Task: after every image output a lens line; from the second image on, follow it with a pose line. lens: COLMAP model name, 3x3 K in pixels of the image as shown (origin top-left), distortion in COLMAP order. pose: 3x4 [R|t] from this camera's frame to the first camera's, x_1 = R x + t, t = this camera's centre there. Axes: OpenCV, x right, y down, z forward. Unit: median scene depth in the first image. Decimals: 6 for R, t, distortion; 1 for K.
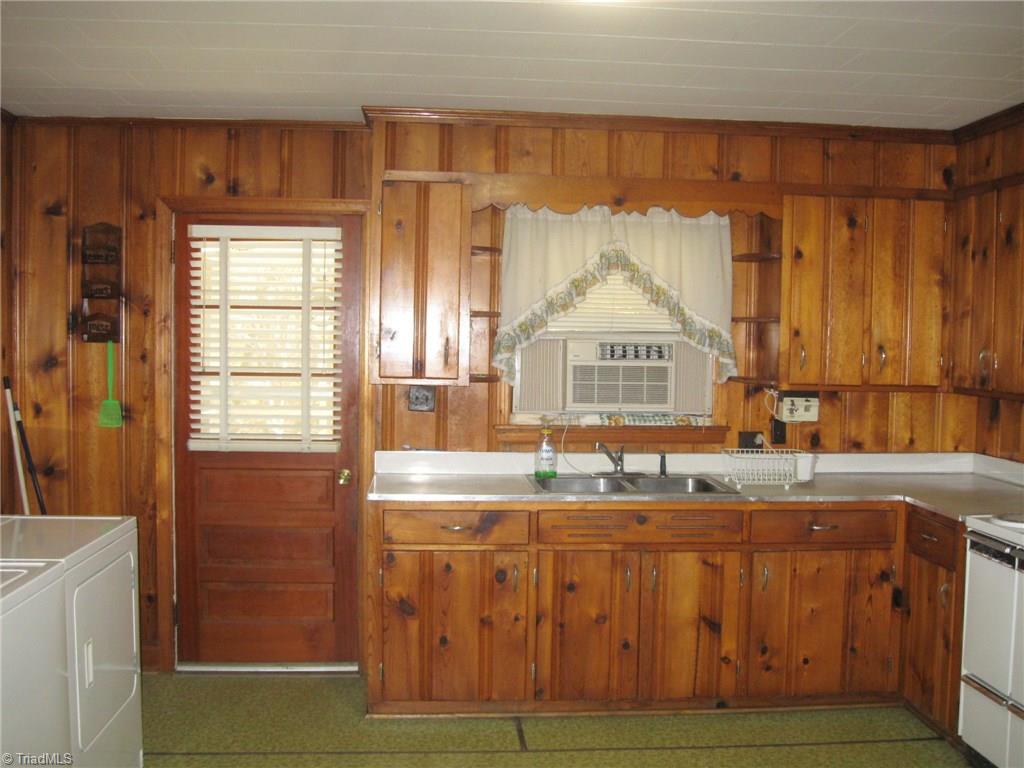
lens RADIAL K [[1078.4, 0, 513.8], [0, 1078.4, 395.7], [0, 0, 1]] dist [-0.125371, 0.052001]
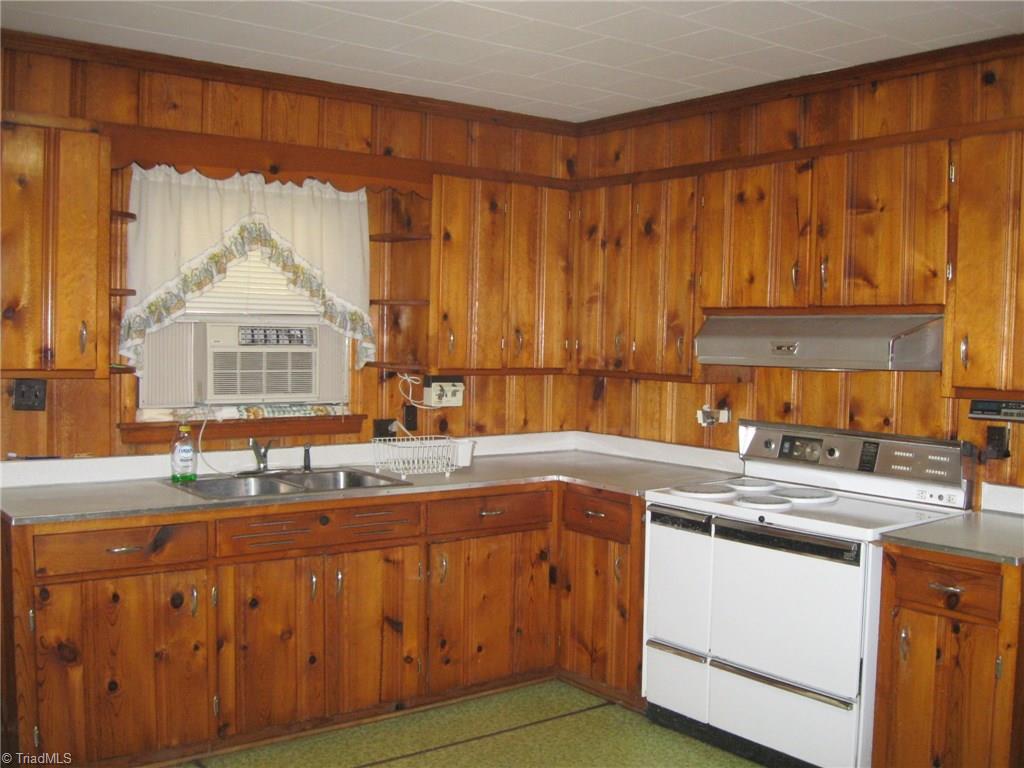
lens RADIAL K [[1078.4, 0, 513.8], [0, 1078.4, 395.7], [0, 0, 1]] dist [-0.125371, 0.052001]
pose [[0.838618, -0.030262, 0.543878, -0.222299], [0.022123, 0.999524, 0.021501, -0.006051], [-0.544270, -0.005999, 0.838889, 0.138653]]
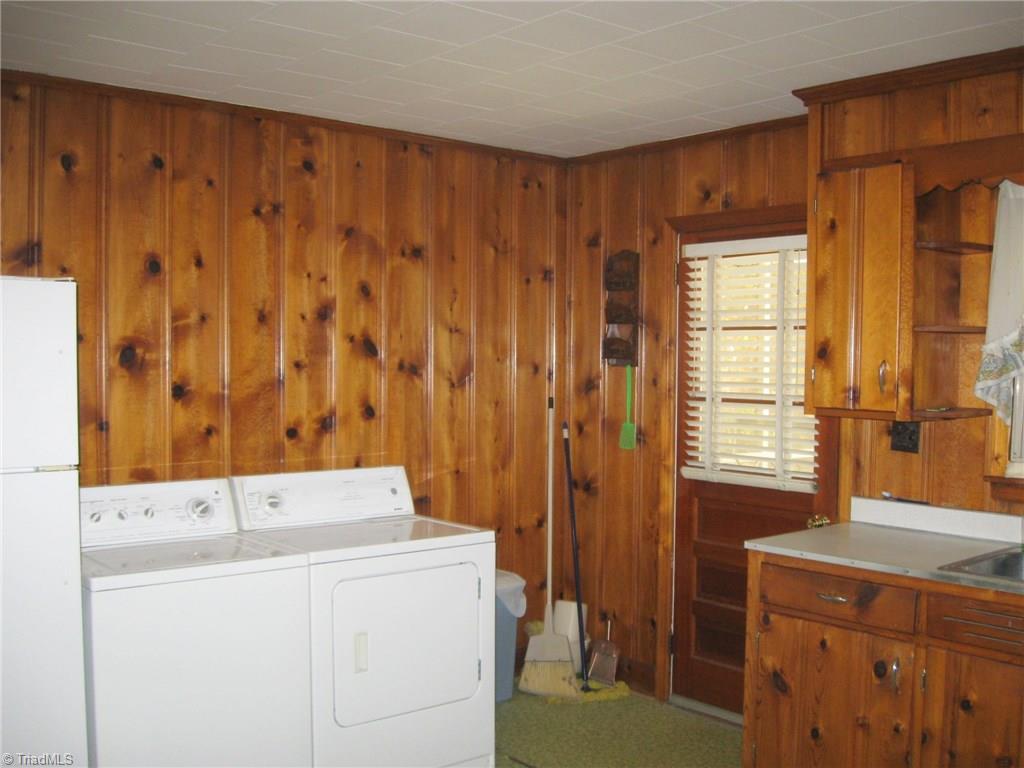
lens RADIAL K [[1078.4, 0, 513.8], [0, 1078.4, 395.7], [0, 0, 1]] dist [-0.125371, 0.052001]
pose [[0.578739, 0.018066, -0.815312, 0.411665], [-0.044196, 0.998980, -0.009236, -0.007604], [0.814314, 0.041379, 0.578948, 0.317563]]
